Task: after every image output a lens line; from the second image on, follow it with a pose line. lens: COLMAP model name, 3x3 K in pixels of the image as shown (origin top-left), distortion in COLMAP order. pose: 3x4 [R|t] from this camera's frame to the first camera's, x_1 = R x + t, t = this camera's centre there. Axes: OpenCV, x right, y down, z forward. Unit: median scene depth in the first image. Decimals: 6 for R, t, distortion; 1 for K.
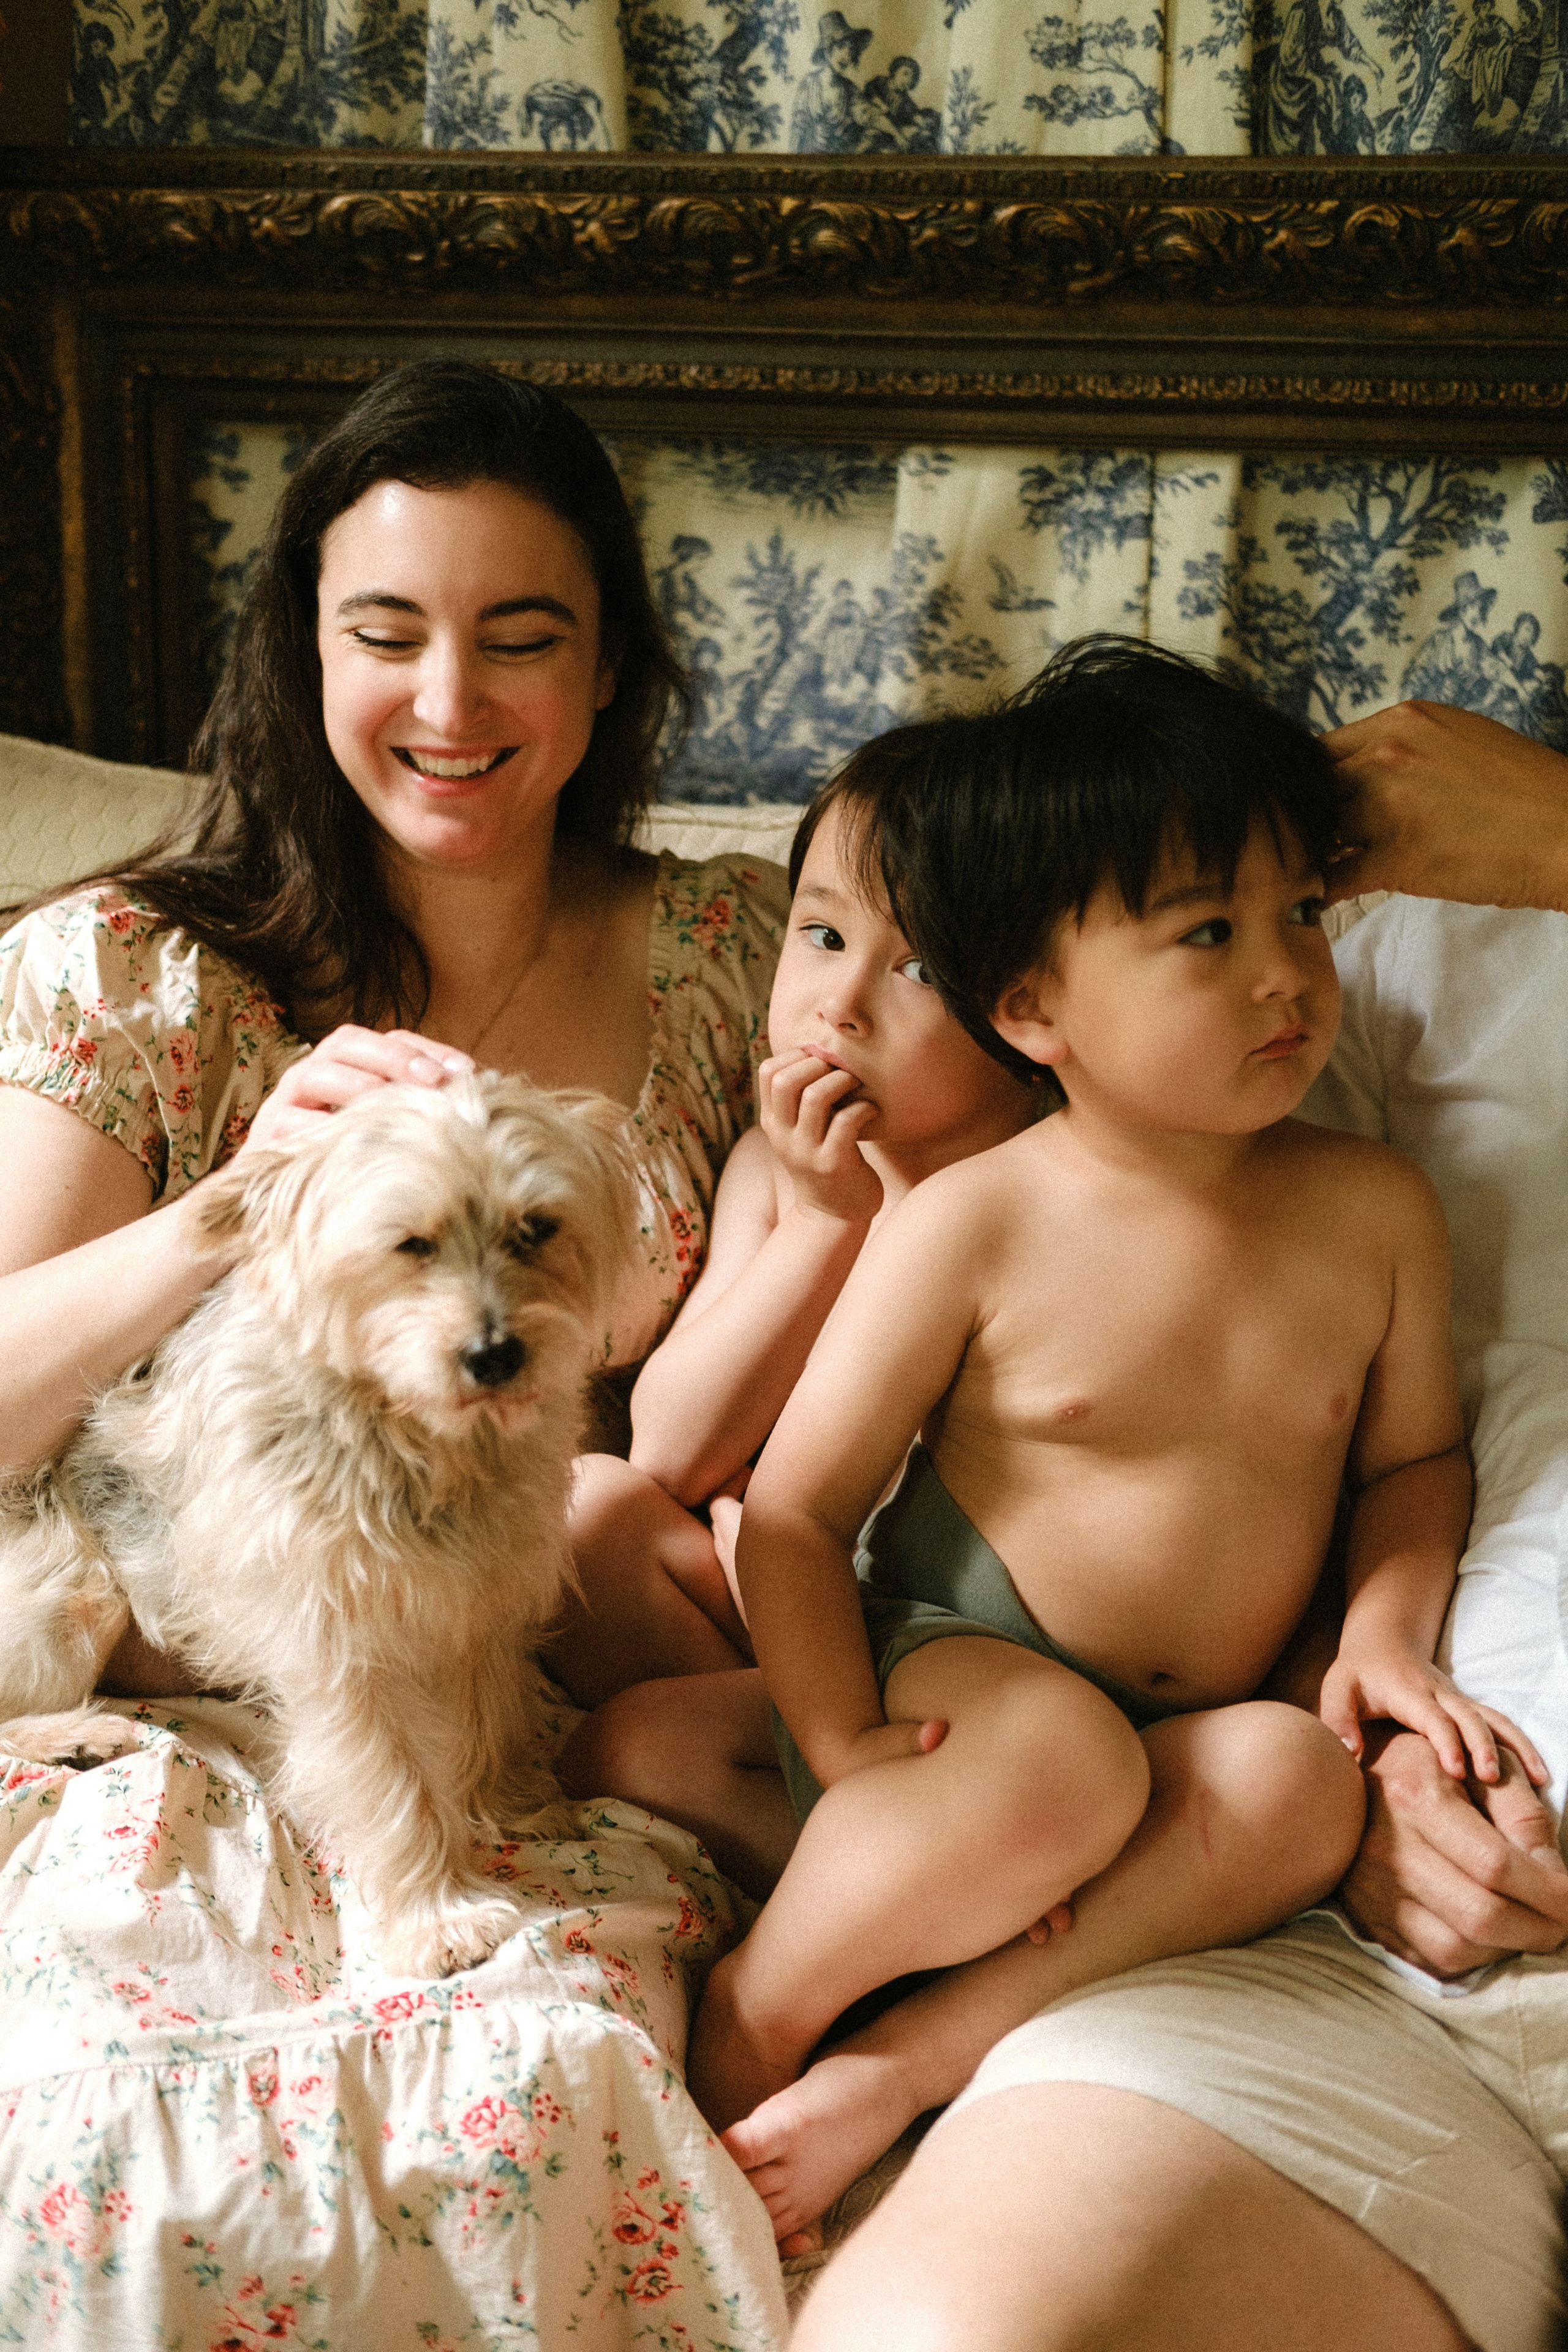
lens RADIAL K [[3418.0, 0, 784.0], [0, 3418.0, 1176.0], [0, 0, 1]] dist [-0.093929, 0.526378]
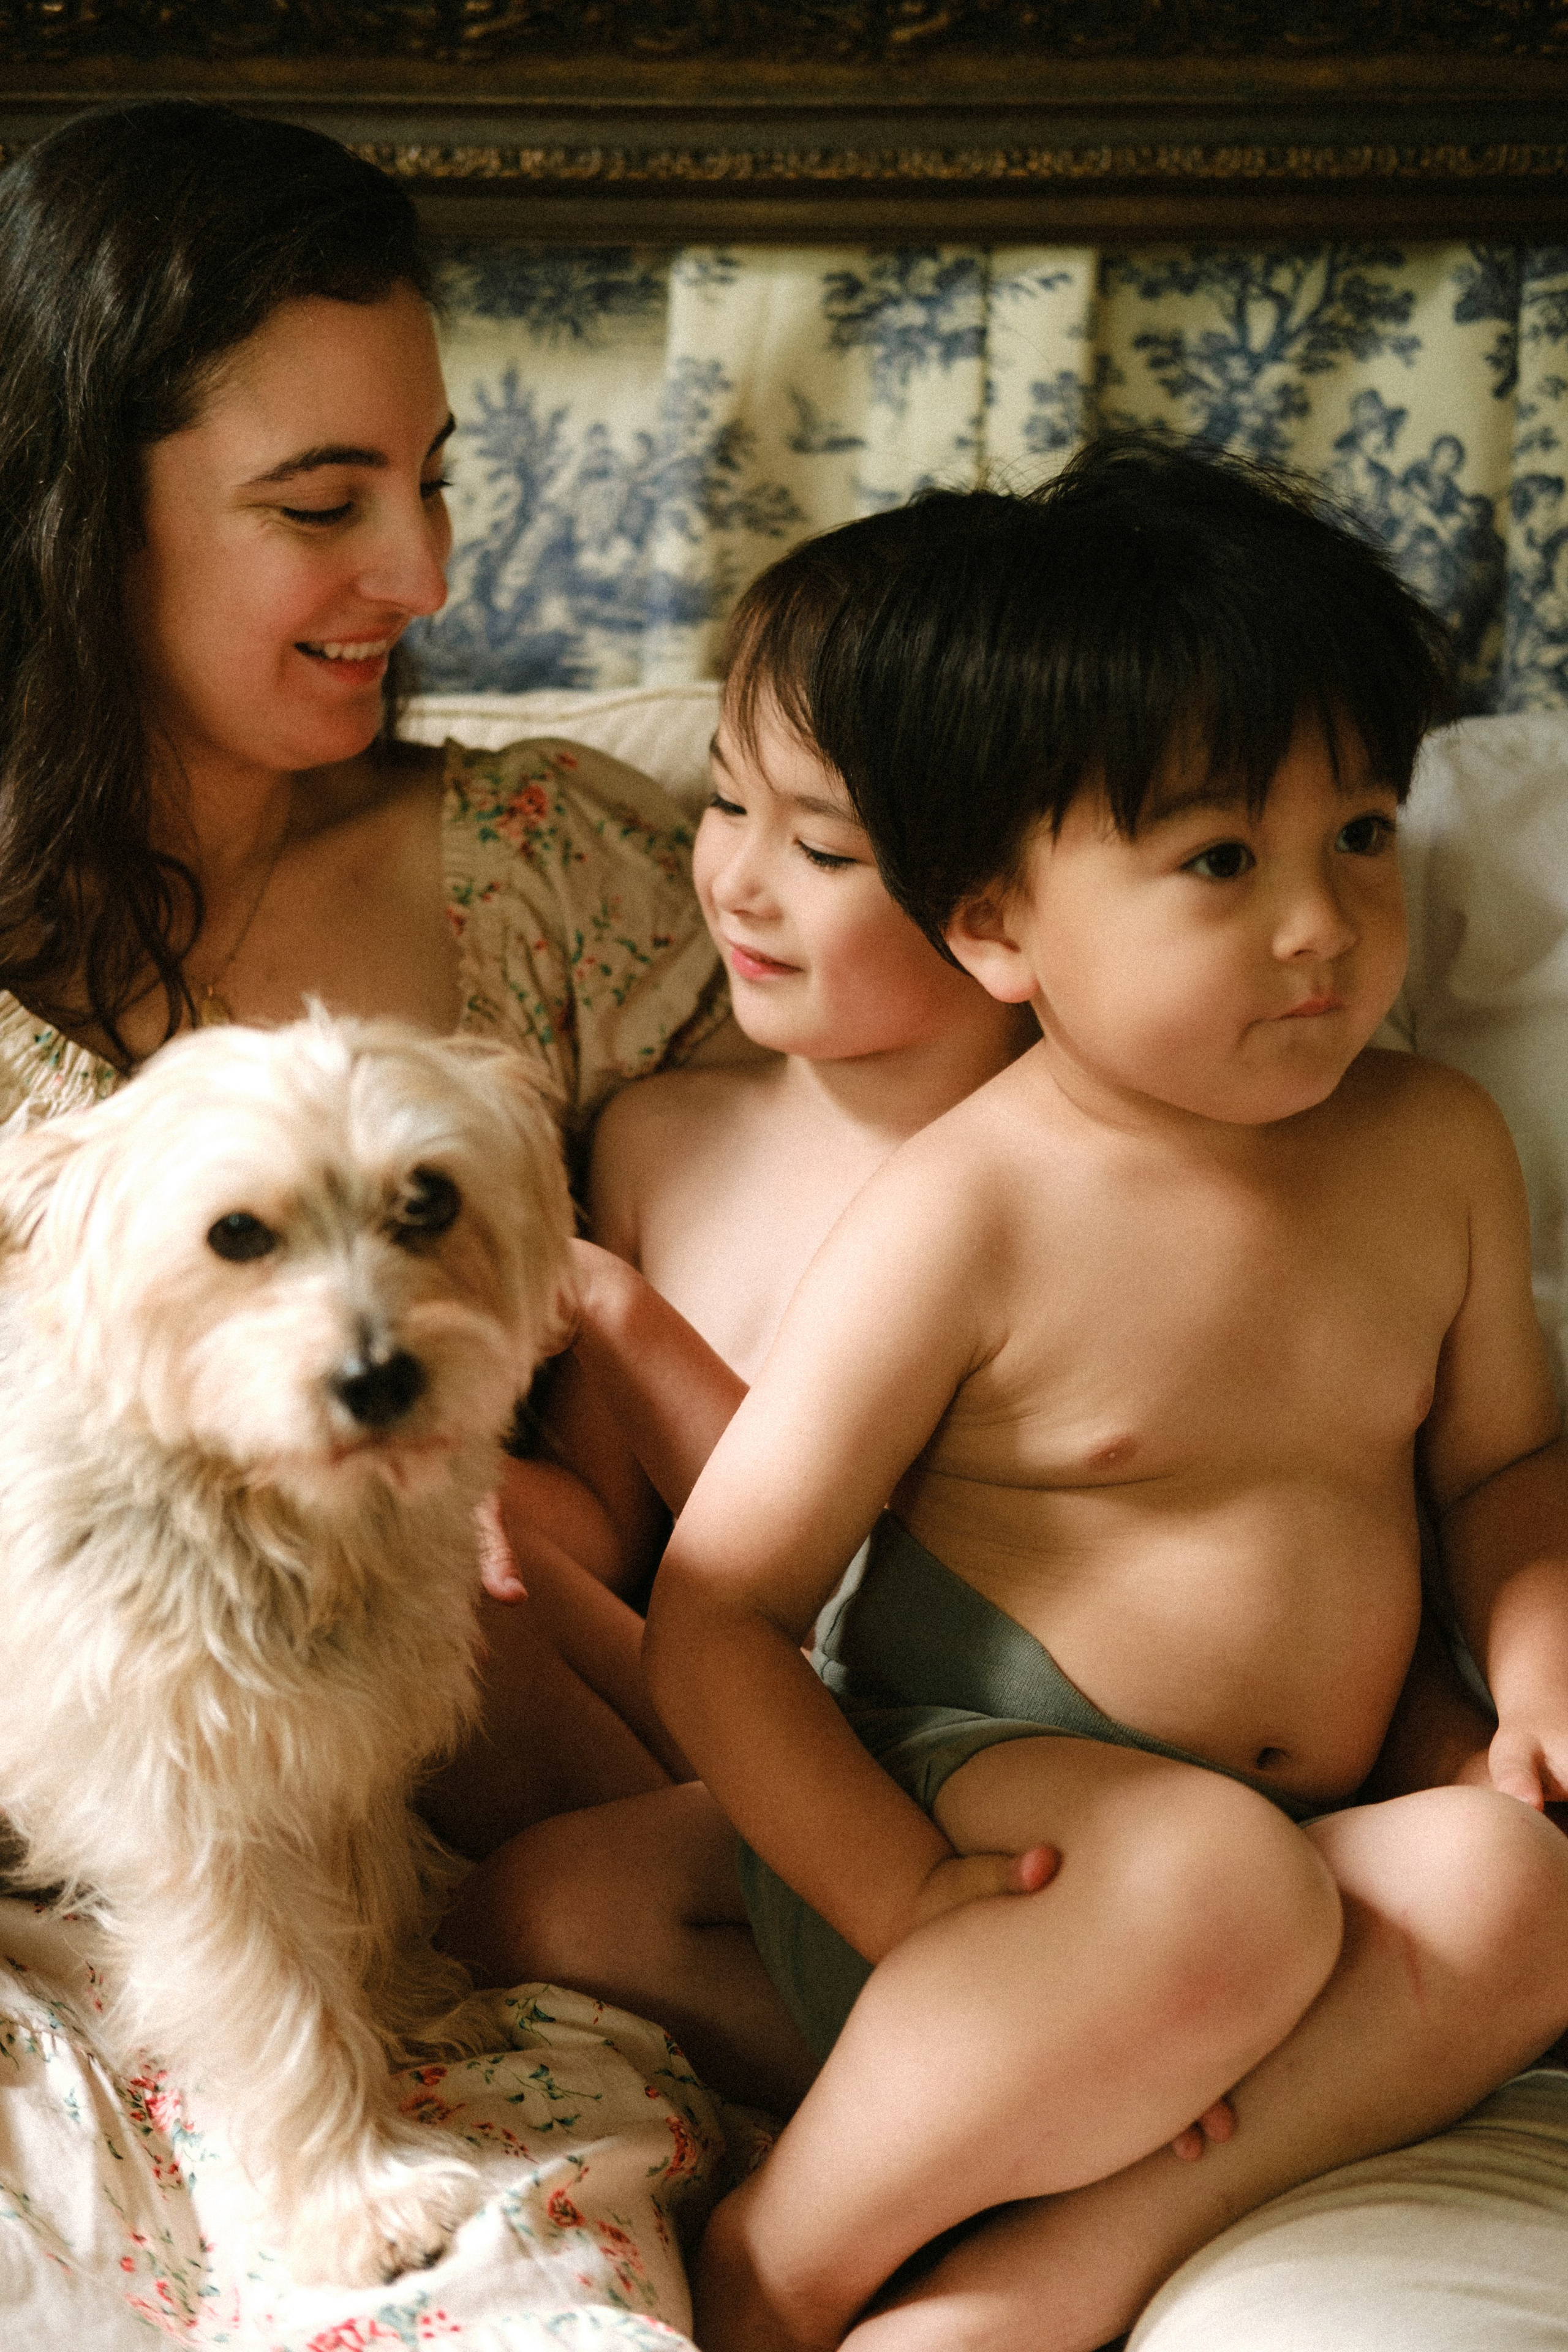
lens RADIAL K [[3423.6, 0, 785.7], [0, 3423.6, 1235.5], [0, 0, 1]] dist [-0.024913, 0.369490]
pose [[0.987725, -0.048737, 0.148408, -0.074338], [0.045579, 0.998658, 0.024608, 0.002431], [-0.149408, -0.017542, 0.988620, 0.187454]]
